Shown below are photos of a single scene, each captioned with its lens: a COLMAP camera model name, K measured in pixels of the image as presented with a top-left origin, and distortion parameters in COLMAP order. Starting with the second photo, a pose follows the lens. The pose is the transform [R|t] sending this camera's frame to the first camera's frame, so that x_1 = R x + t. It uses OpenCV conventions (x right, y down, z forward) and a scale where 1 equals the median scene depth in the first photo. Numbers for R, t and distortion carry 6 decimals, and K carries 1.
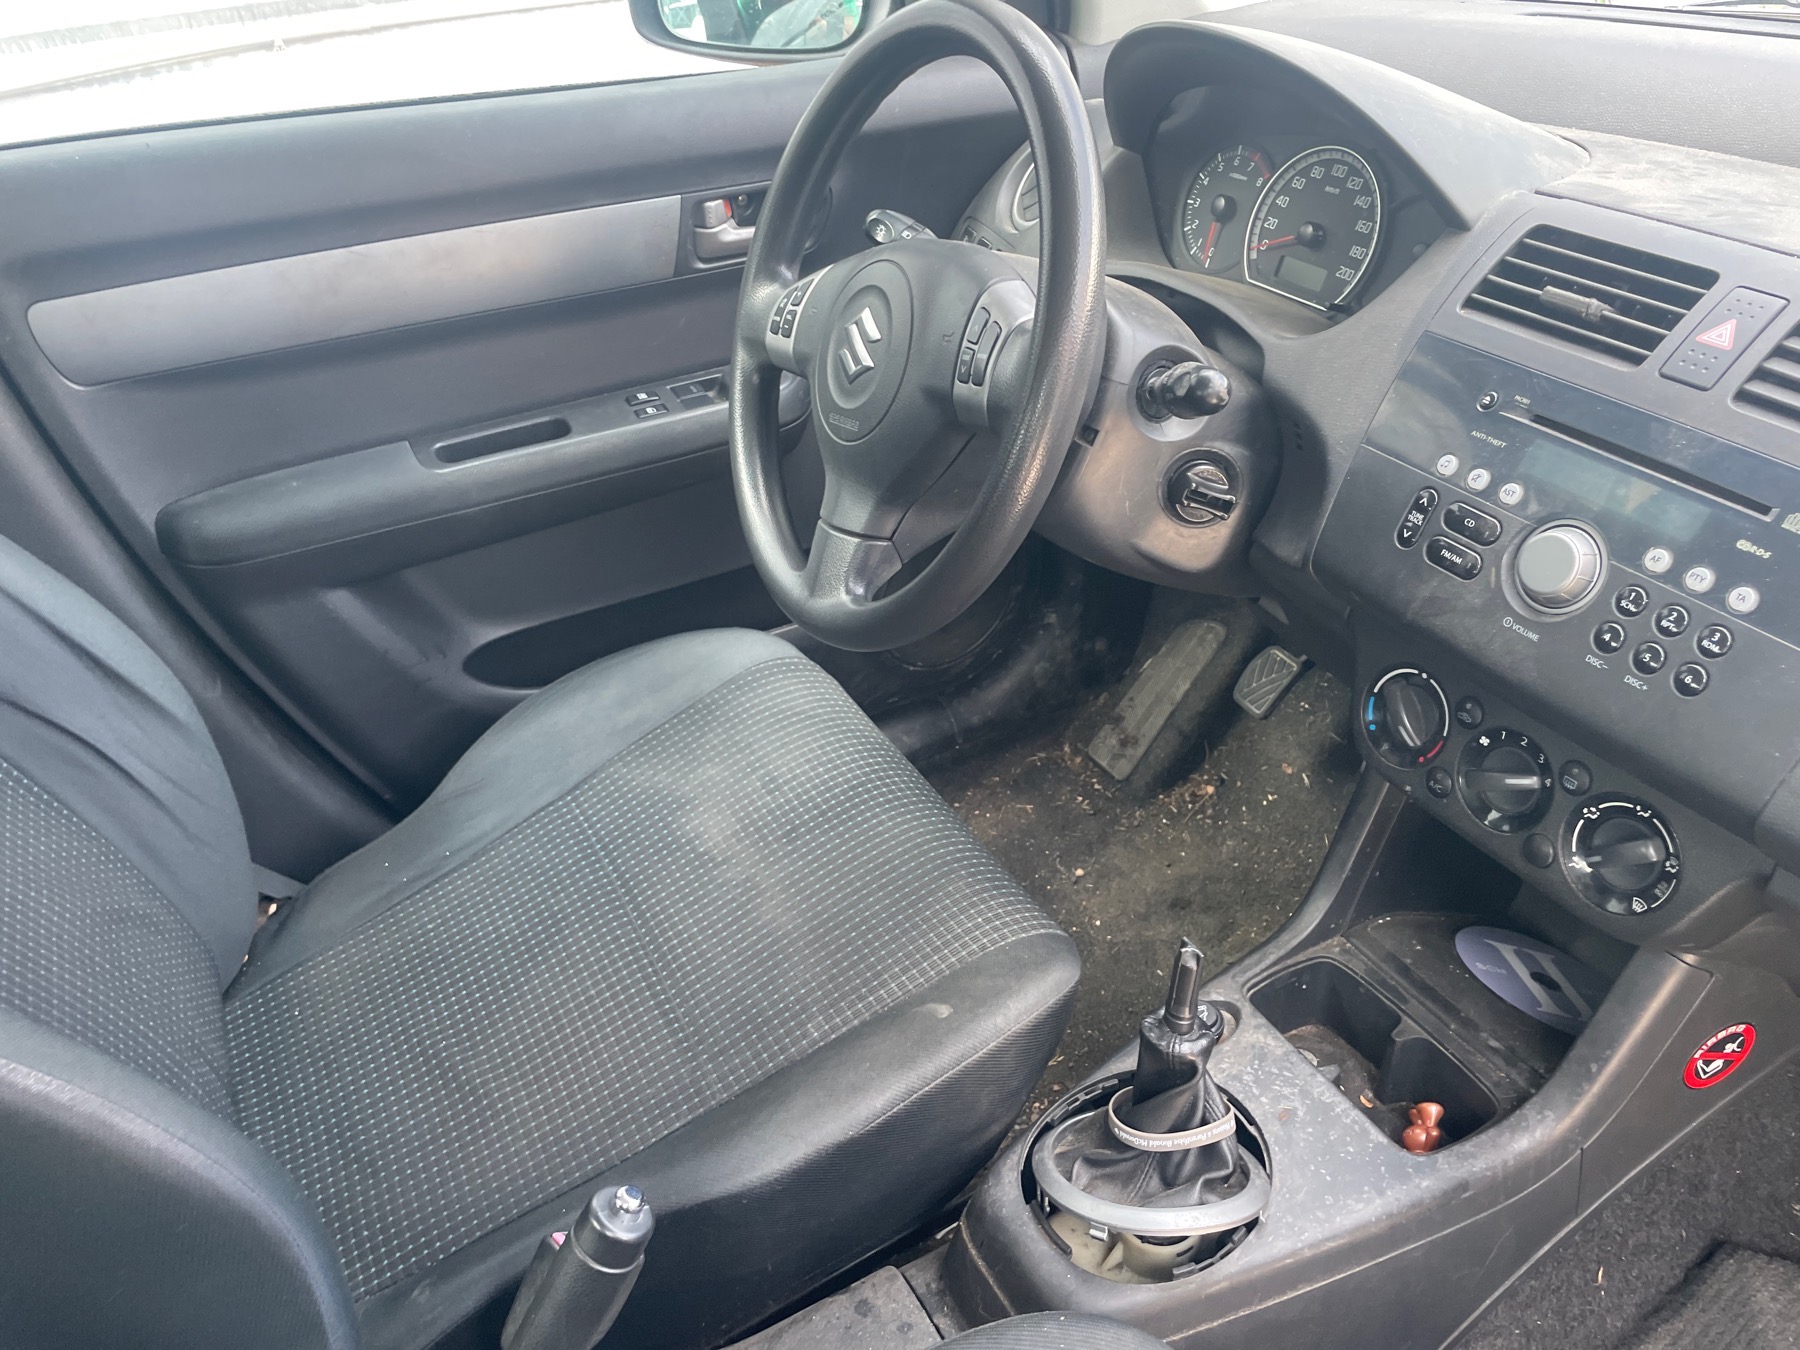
lens RADIAL K [[1376.1, 0, 890.3], [0, 1376.1, 680.2], [0, 0, 1]] dist [0.070975, -0.094798]
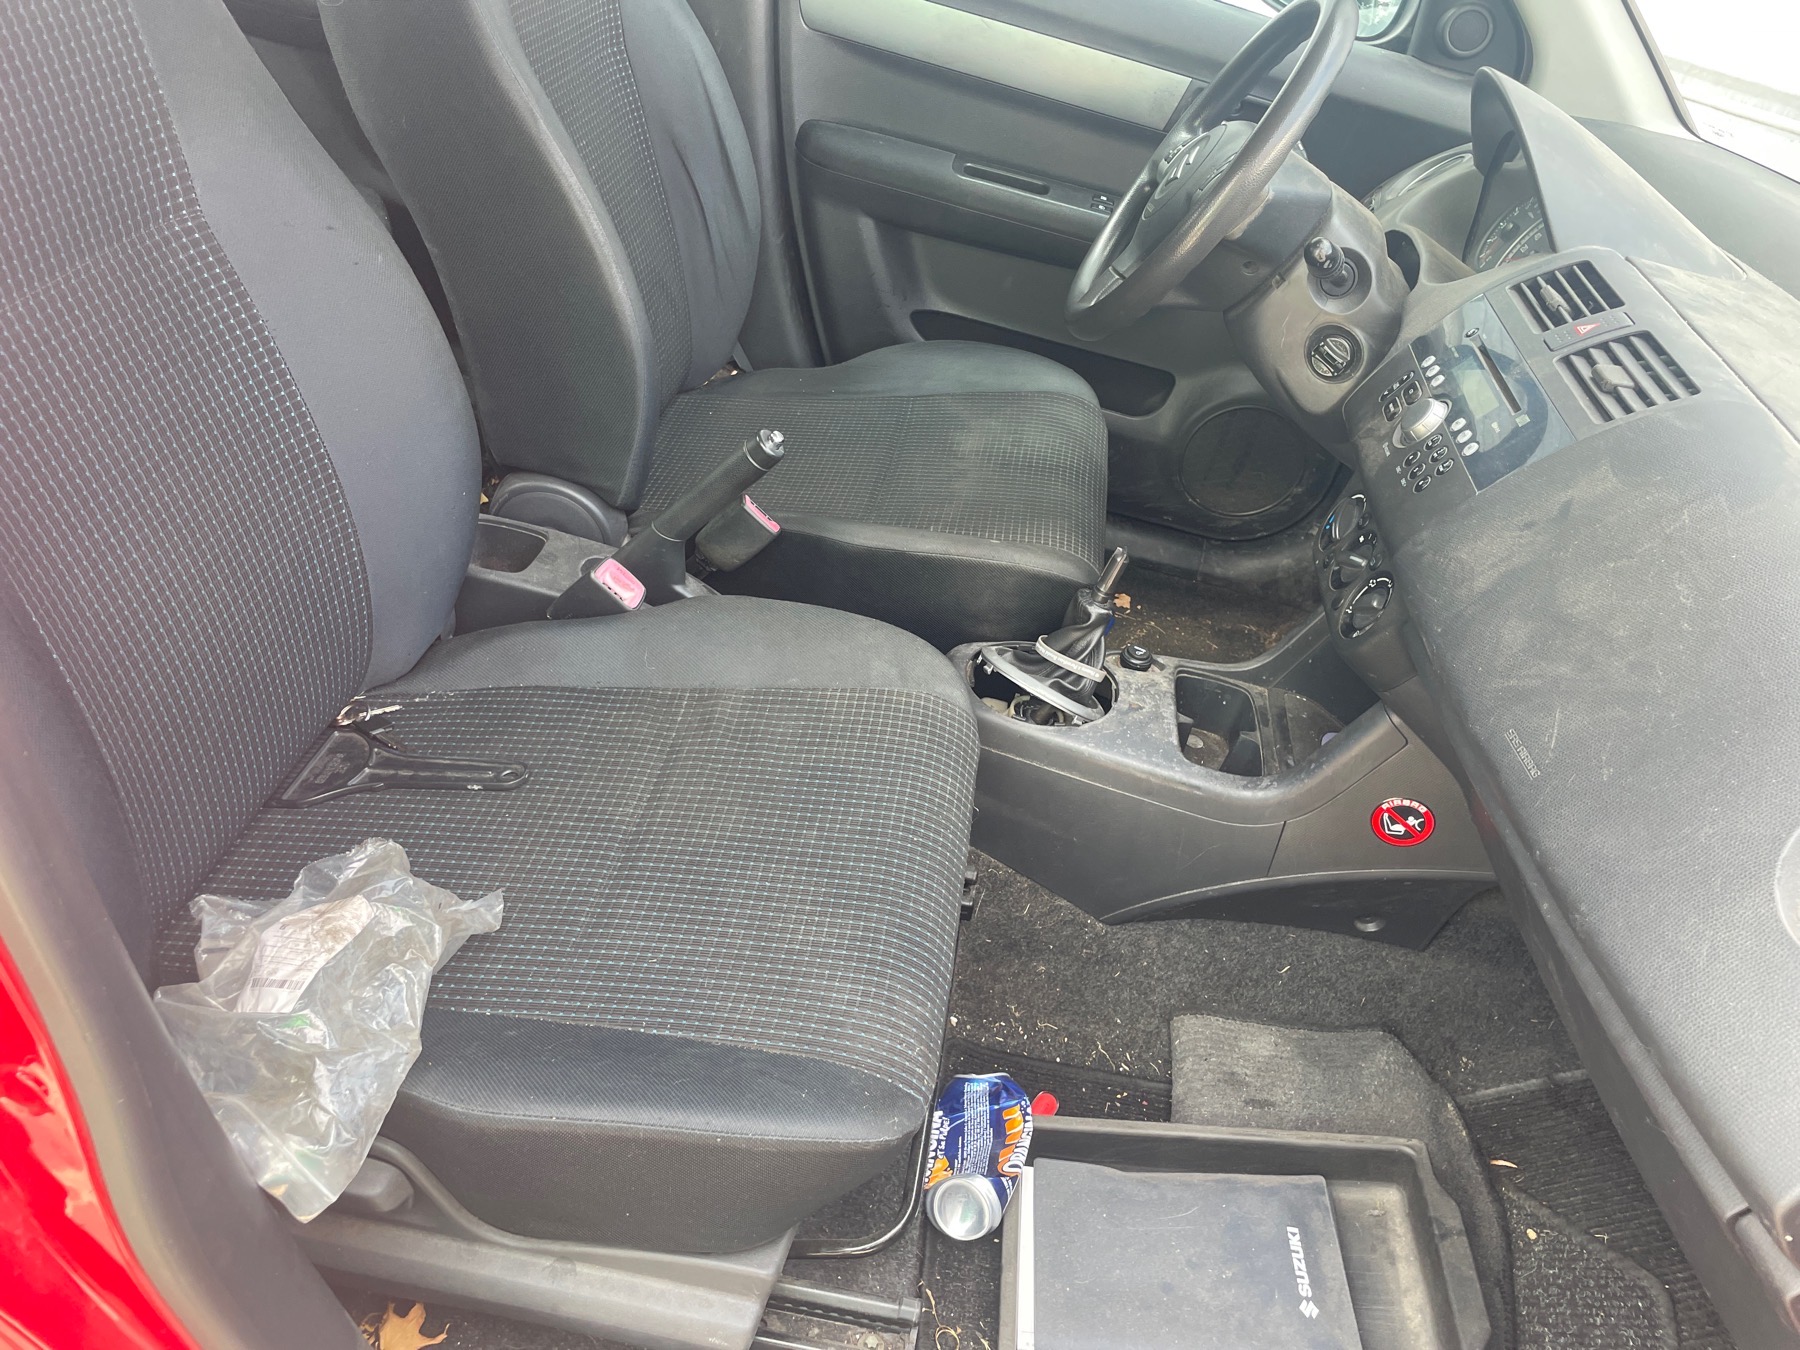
lens RADIAL K [[1376.1, 0, 899.5], [0, 1376.1, 661.0], [0, 0, 1]] dist [0.070975, -0.094798]
pose [[0.782176, 0.528952, -0.329257, 0.420015], [-0.533196, 0.841662, 0.085482, 0.208952], [0.322338, 0.108697, 0.940363, -0.418888]]
